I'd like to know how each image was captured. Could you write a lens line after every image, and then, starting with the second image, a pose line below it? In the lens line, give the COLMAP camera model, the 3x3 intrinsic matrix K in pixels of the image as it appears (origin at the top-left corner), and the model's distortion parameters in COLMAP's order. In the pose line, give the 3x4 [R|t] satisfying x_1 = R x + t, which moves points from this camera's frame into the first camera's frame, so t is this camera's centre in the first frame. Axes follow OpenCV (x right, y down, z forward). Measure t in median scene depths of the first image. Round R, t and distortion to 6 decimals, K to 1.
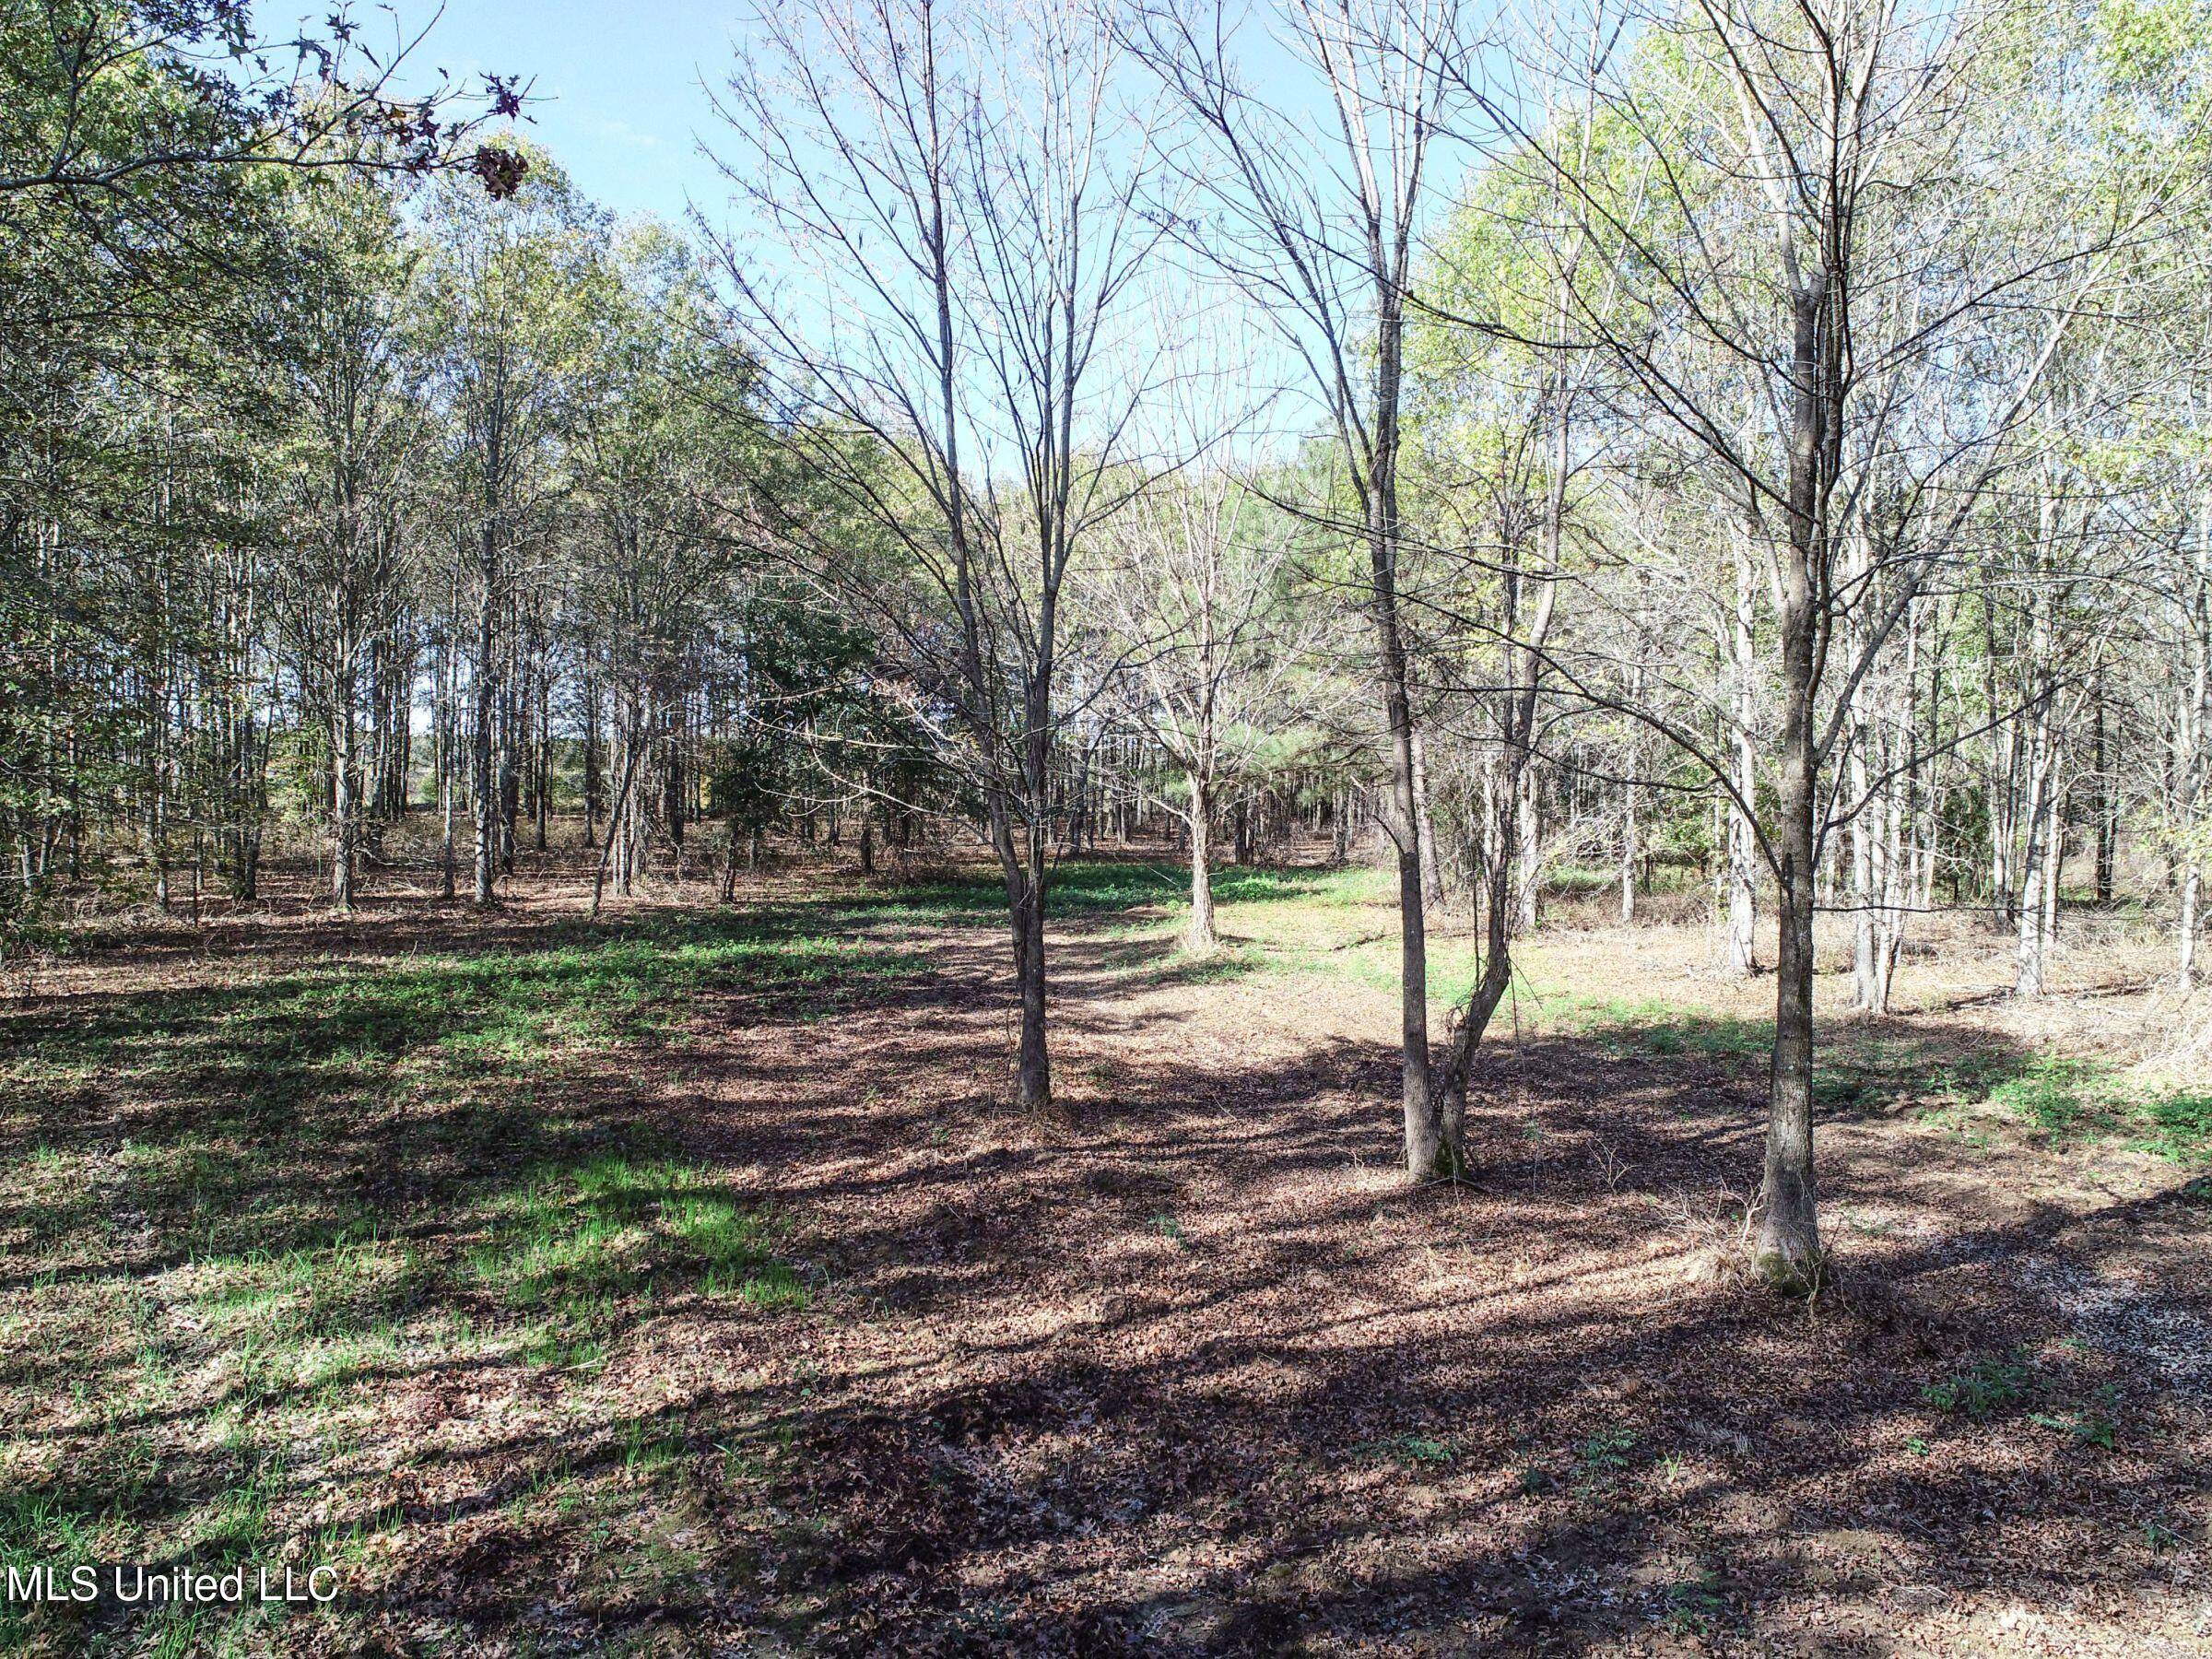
lens RADIAL K [[1671.2, 0, 1106.0], [0, 1671.2, 829.5], [0, 0, 1]] dist [-0.009369, -0.006021]
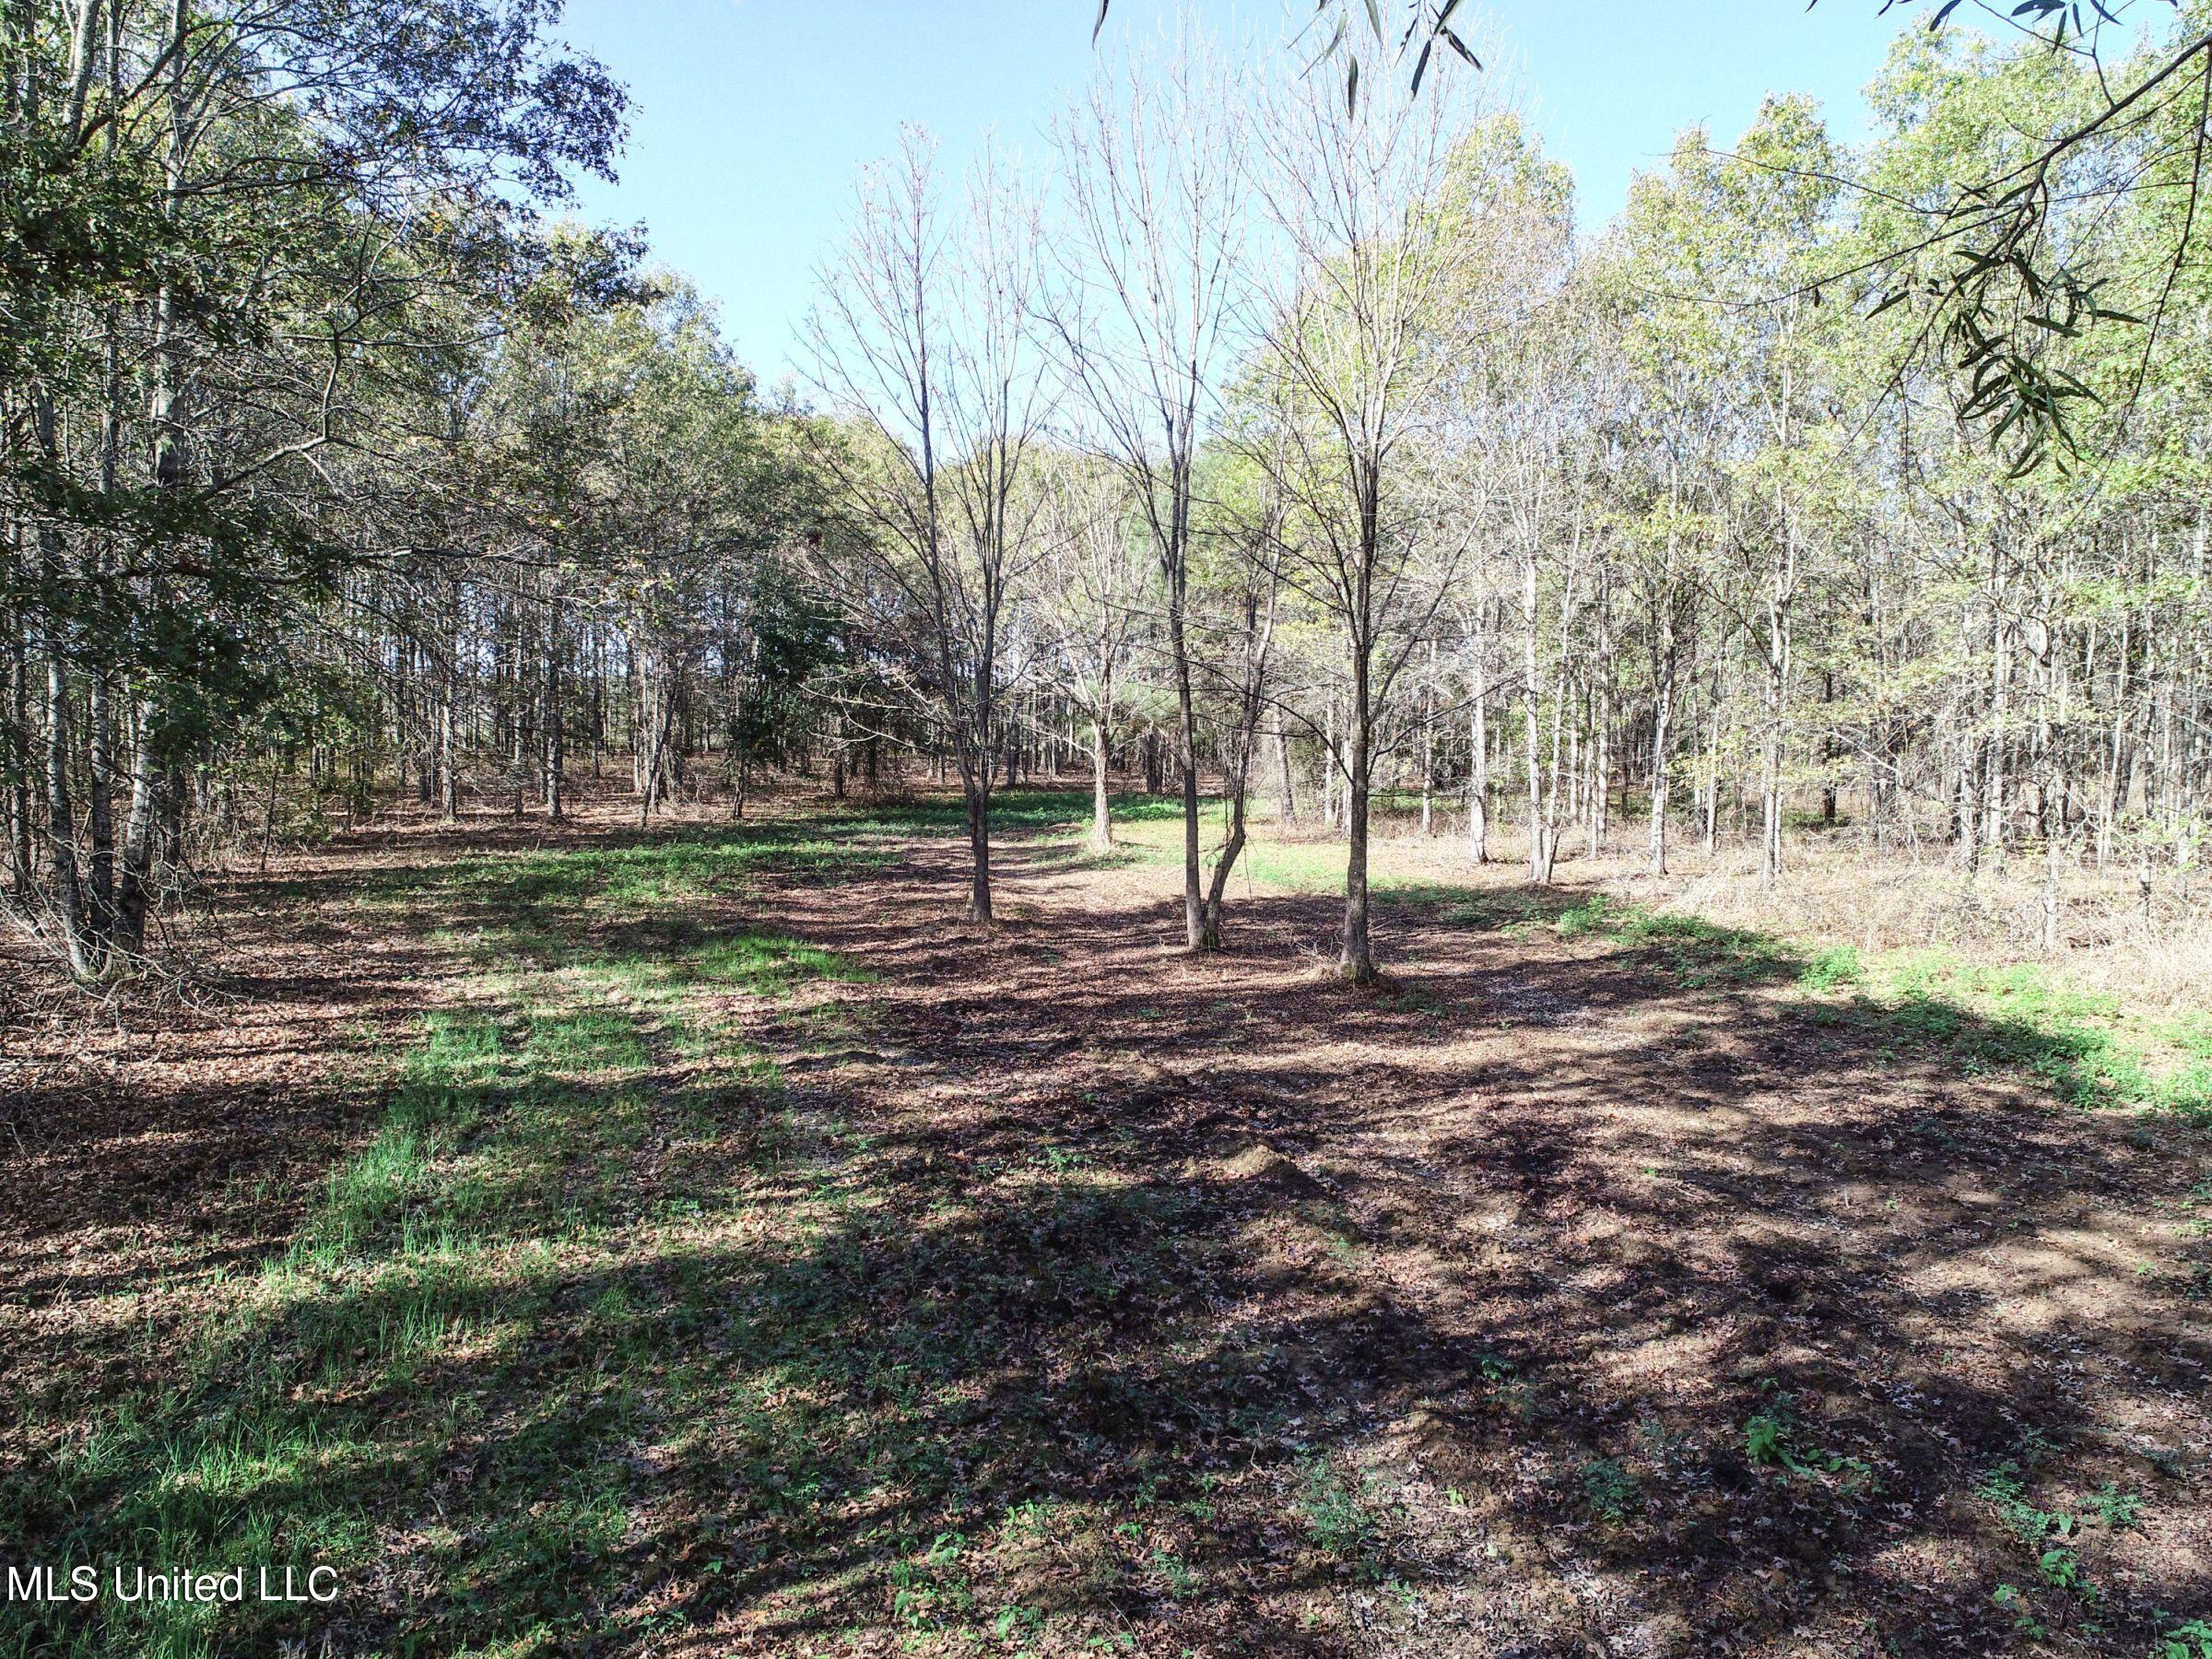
lens RADIAL K [[1671.2, 0, 1106.0], [0, 1671.2, 829.5], [0, 0, 1]] dist [-0.009369, -0.006021]
pose [[0.999354, 0.000847, 0.035940, 0.012656], [-0.002156, 0.999335, 0.036408, 0.006216], [-0.035886, -0.036462, 0.998691, -0.398703]]
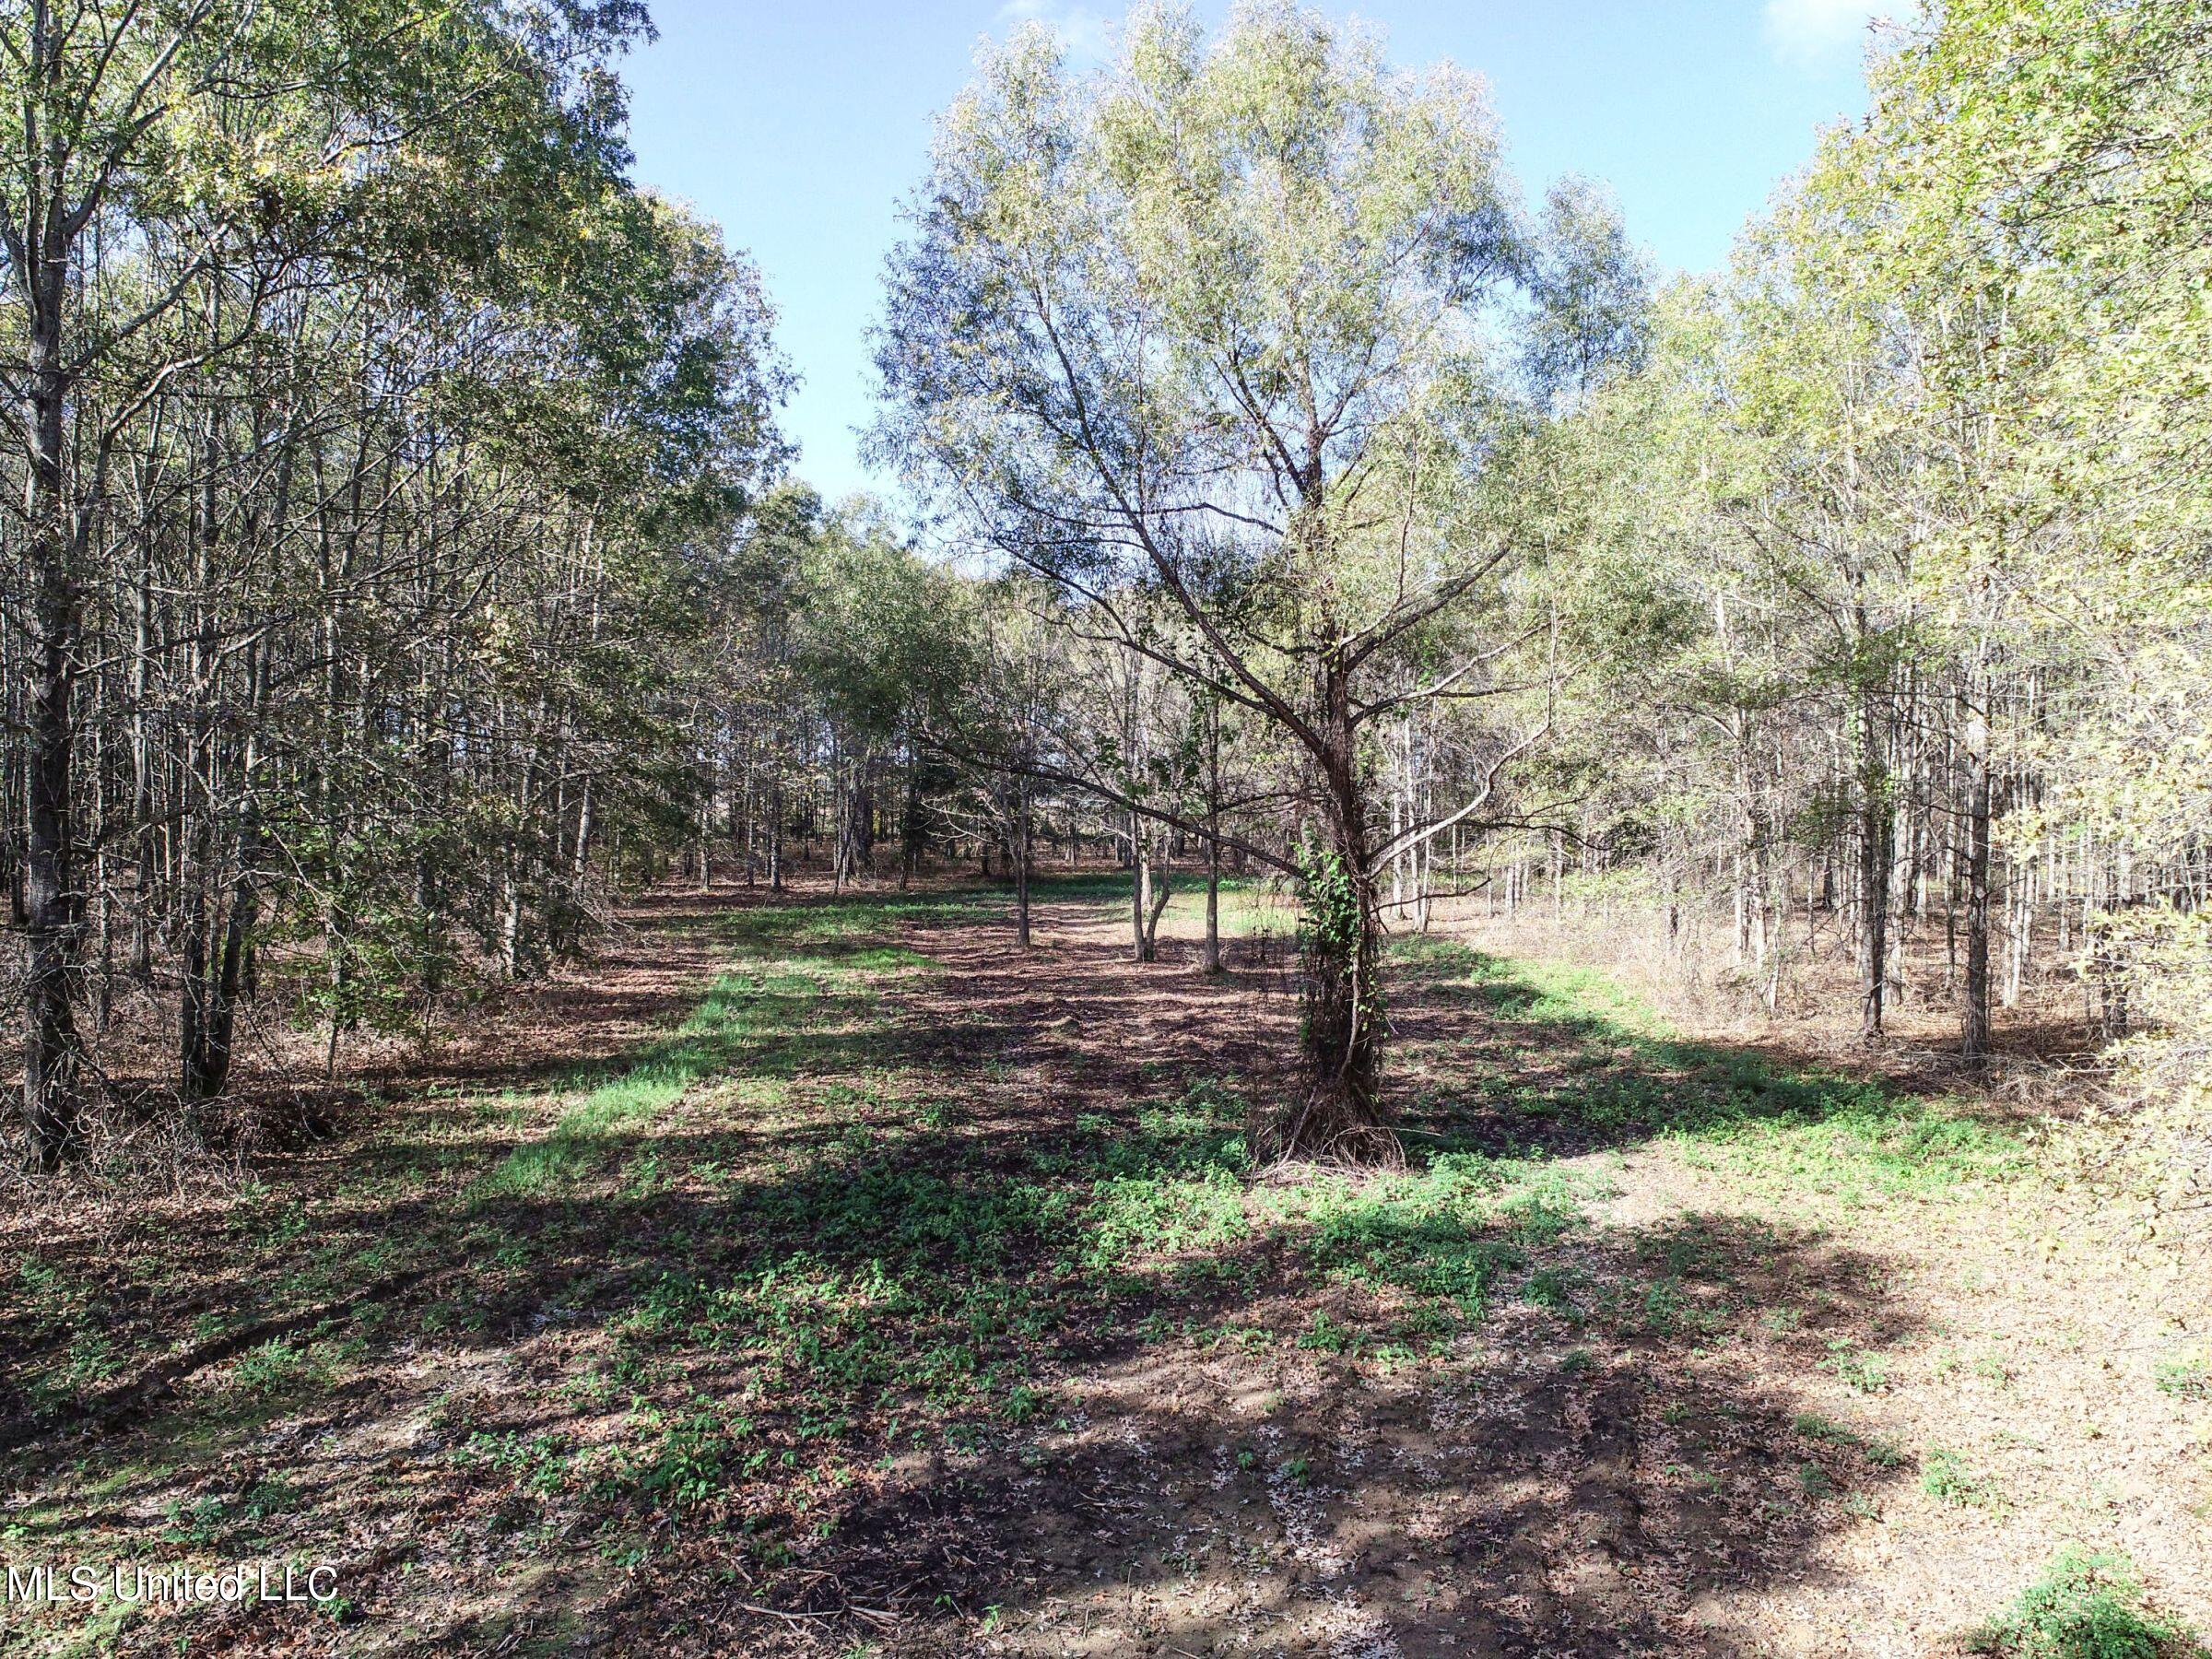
lens RADIAL K [[1671.2, 0, 1106.0], [0, 1671.2, 829.5], [0, 0, 1]] dist [-0.009369, -0.006021]
pose [[0.996263, 0.002496, -0.086332, 0.196191], [-0.003703, 0.999898, -0.013821, 0.004458], [0.086289, 0.014089, 0.996171, -1.042383]]
